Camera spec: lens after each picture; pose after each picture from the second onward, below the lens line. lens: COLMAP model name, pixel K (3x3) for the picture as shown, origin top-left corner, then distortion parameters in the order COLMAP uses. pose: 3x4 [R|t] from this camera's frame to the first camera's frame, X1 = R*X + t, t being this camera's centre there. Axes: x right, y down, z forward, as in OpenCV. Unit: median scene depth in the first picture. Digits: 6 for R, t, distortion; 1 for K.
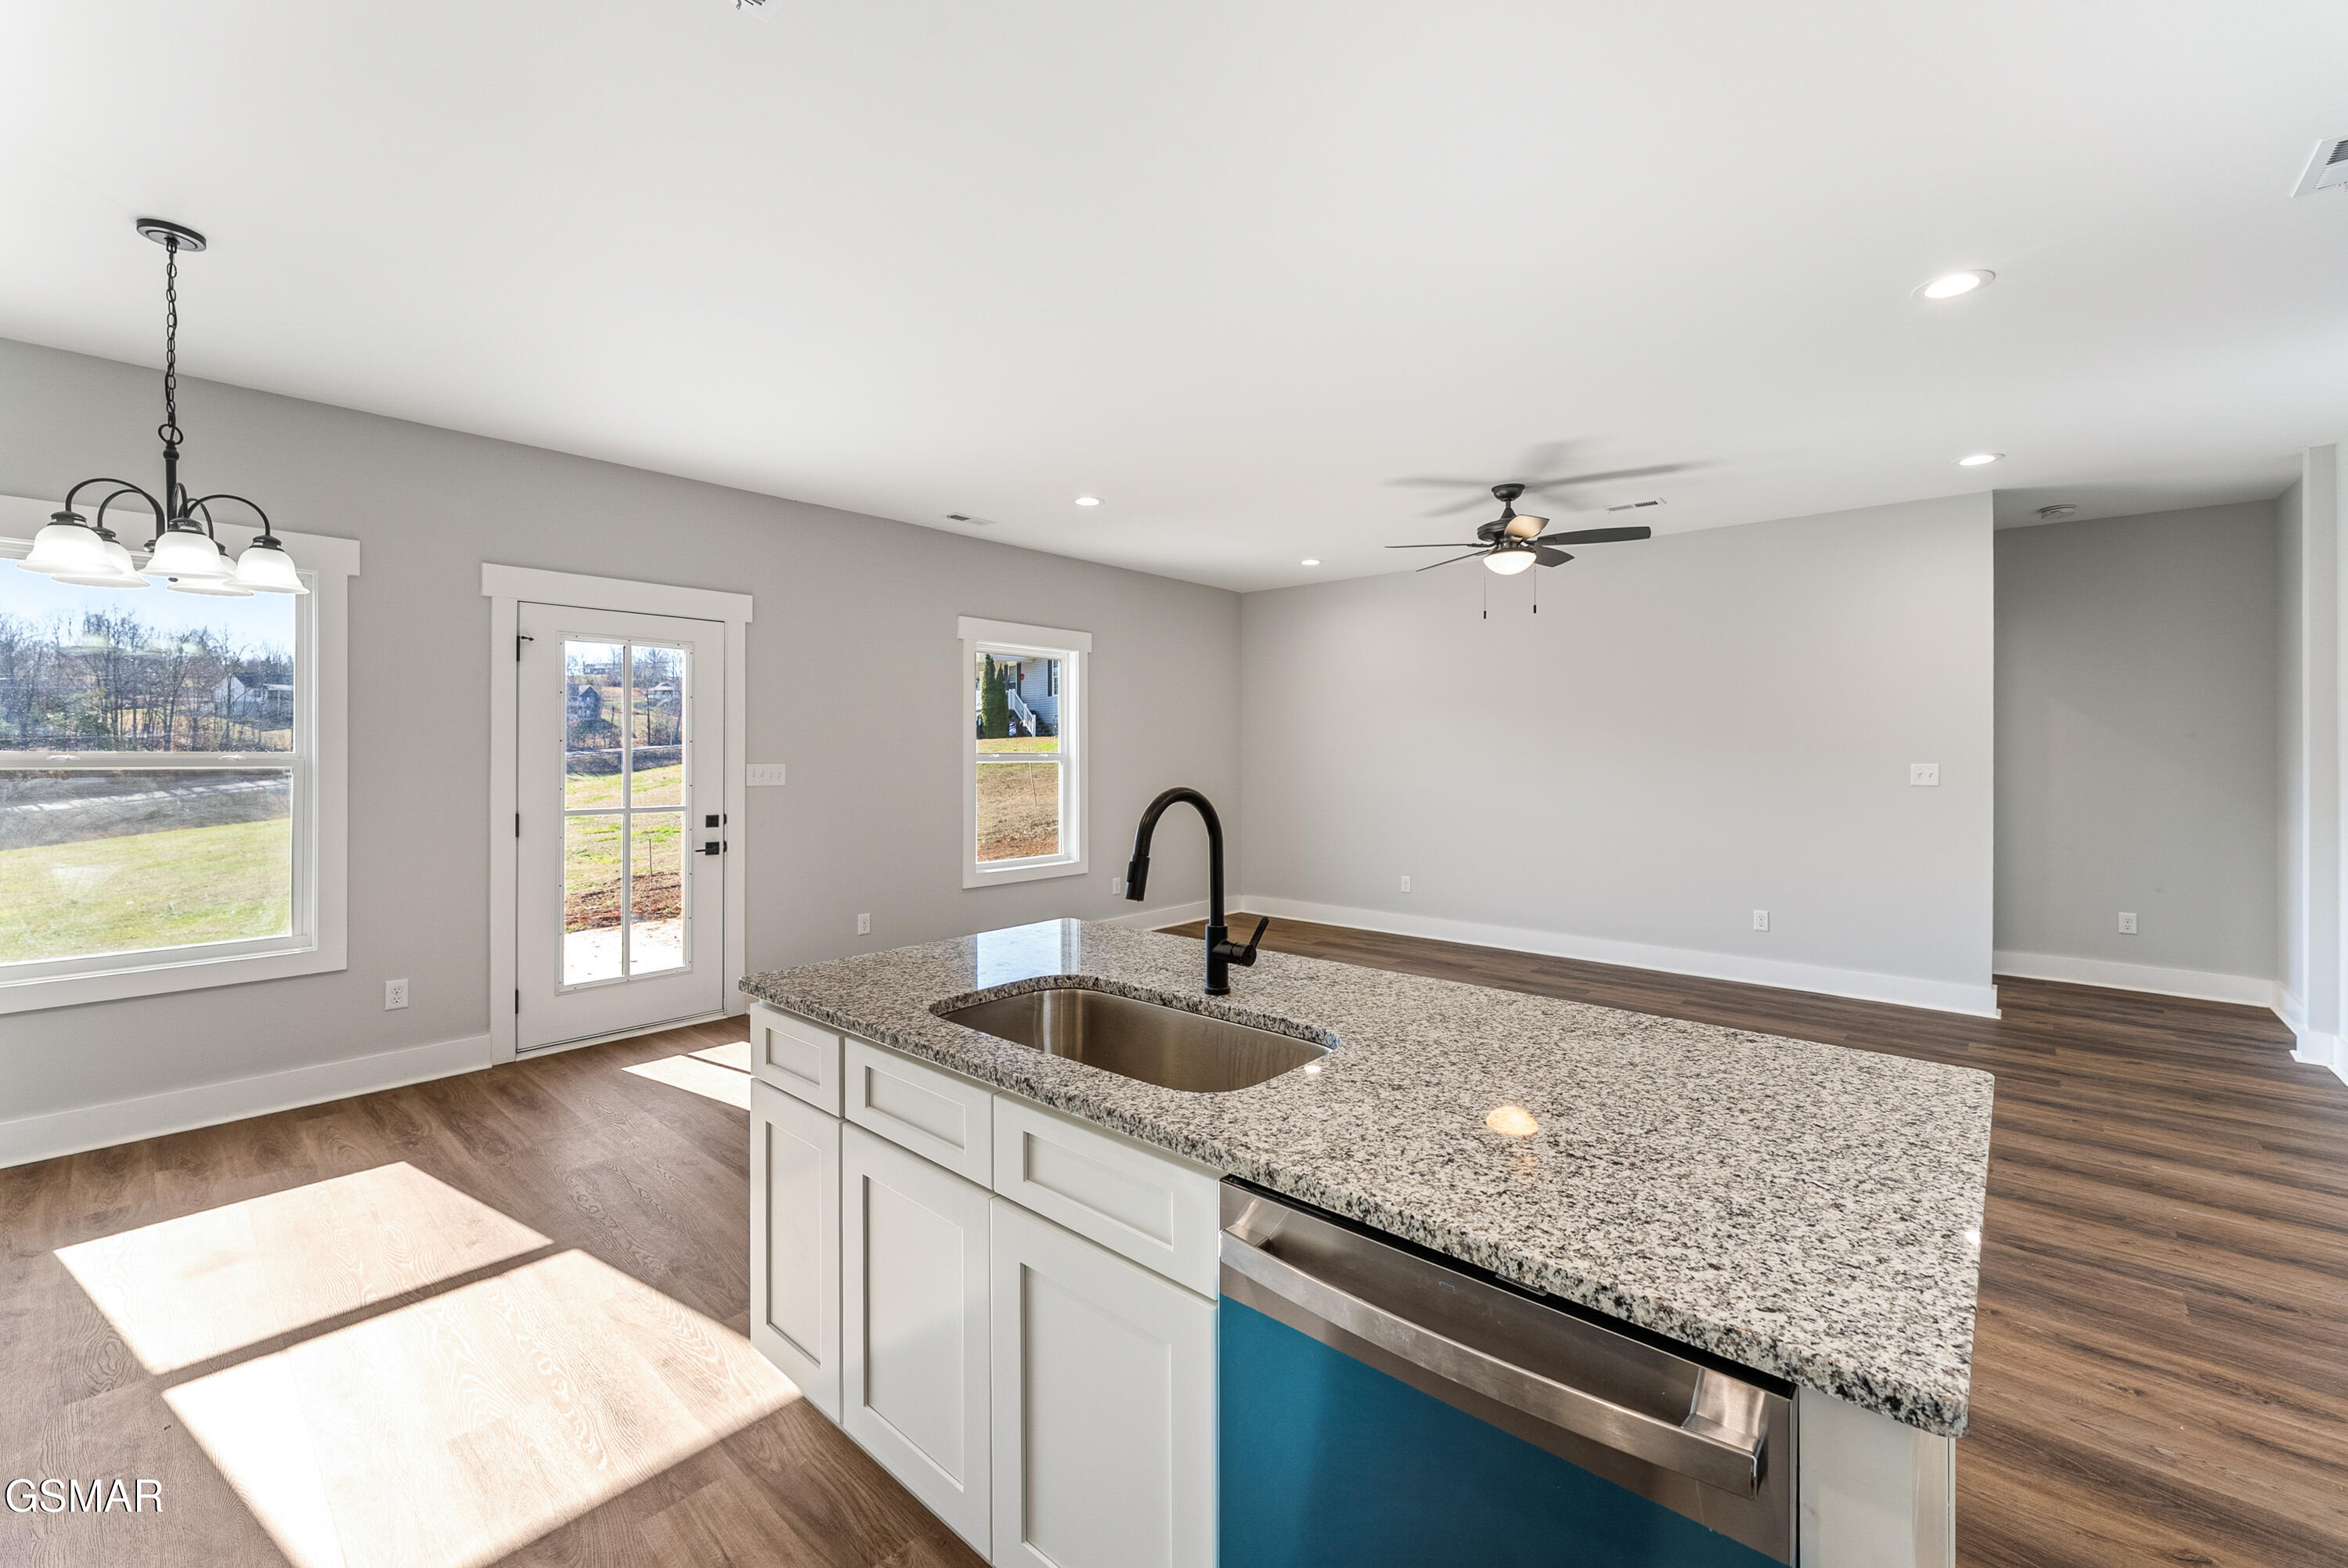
lens RADIAL K [[951.7, 0, 1181.1], [0, 951.7, 762.2], [0, 0, 1]] dist [-0.002999, -0.000293]
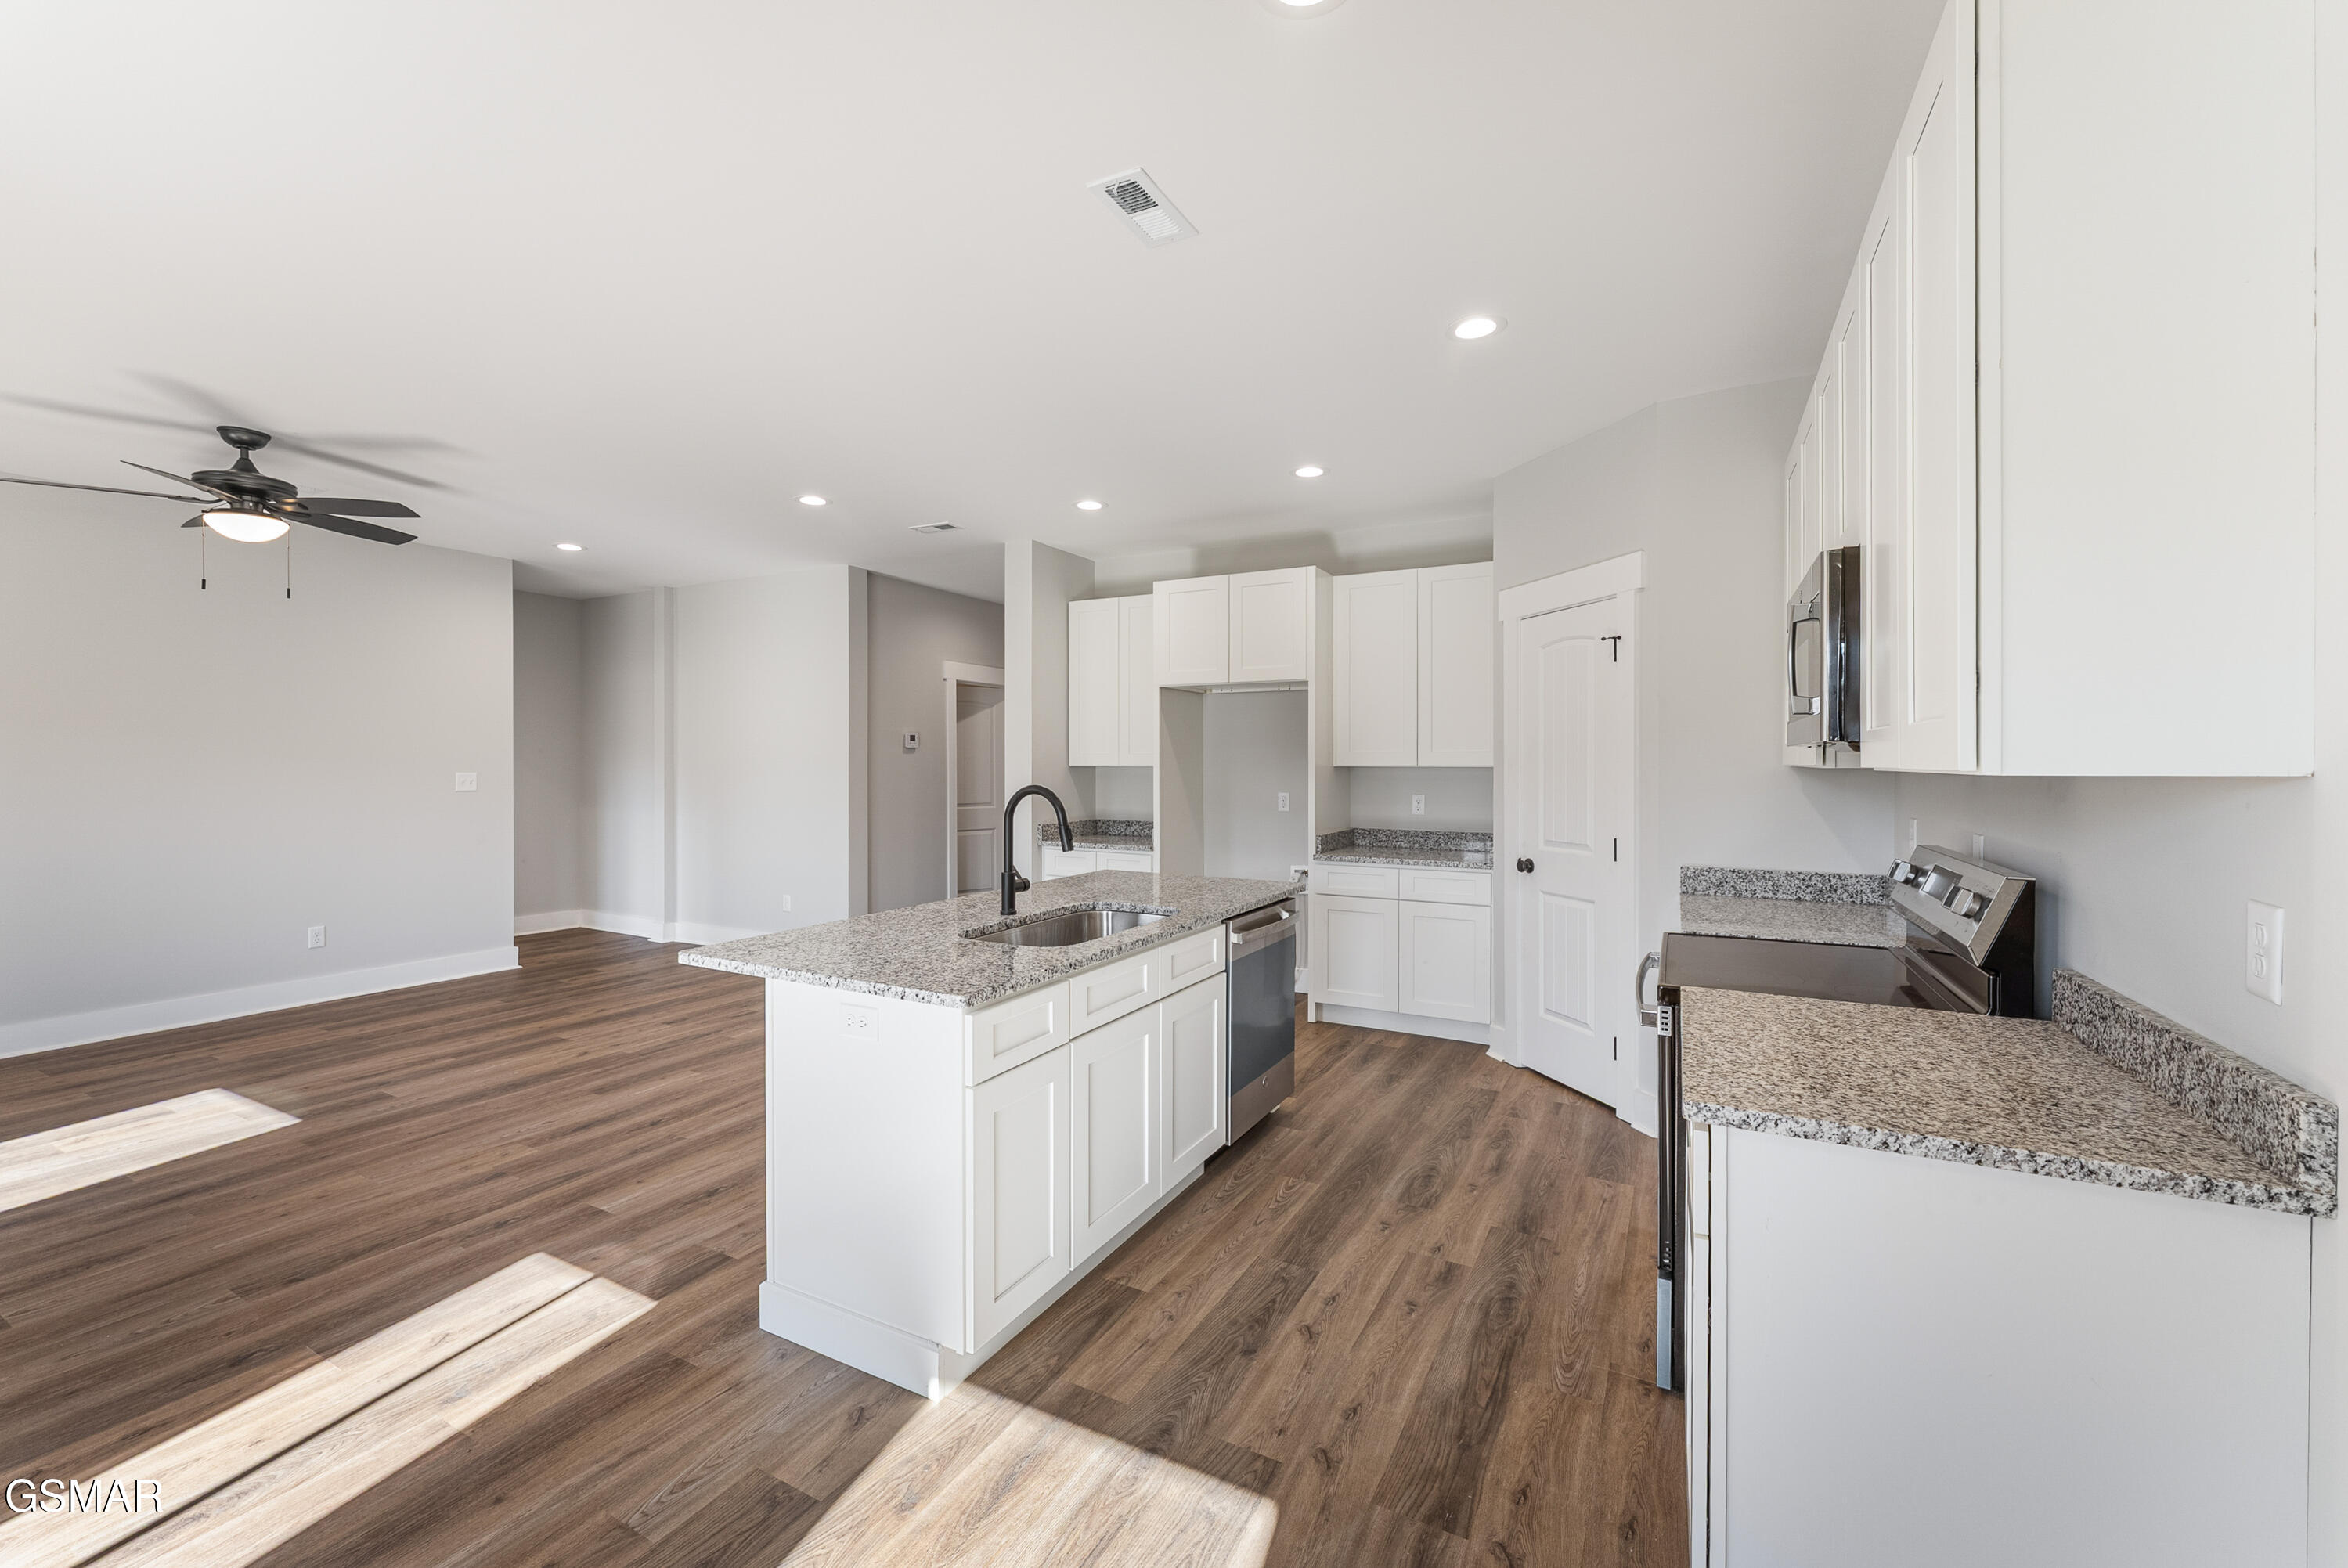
lens RADIAL K [[951.7, 0, 1181.1], [0, 951.7, 762.2], [0, 0, 1]] dist [-0.002999, -0.000293]
pose [[-0.227760, 0.000321, 0.973717, -0.616317], [0.011445, 0.999932, 0.002347, -0.004385], [-0.973650, 0.011679, -0.227748, 0.419049]]
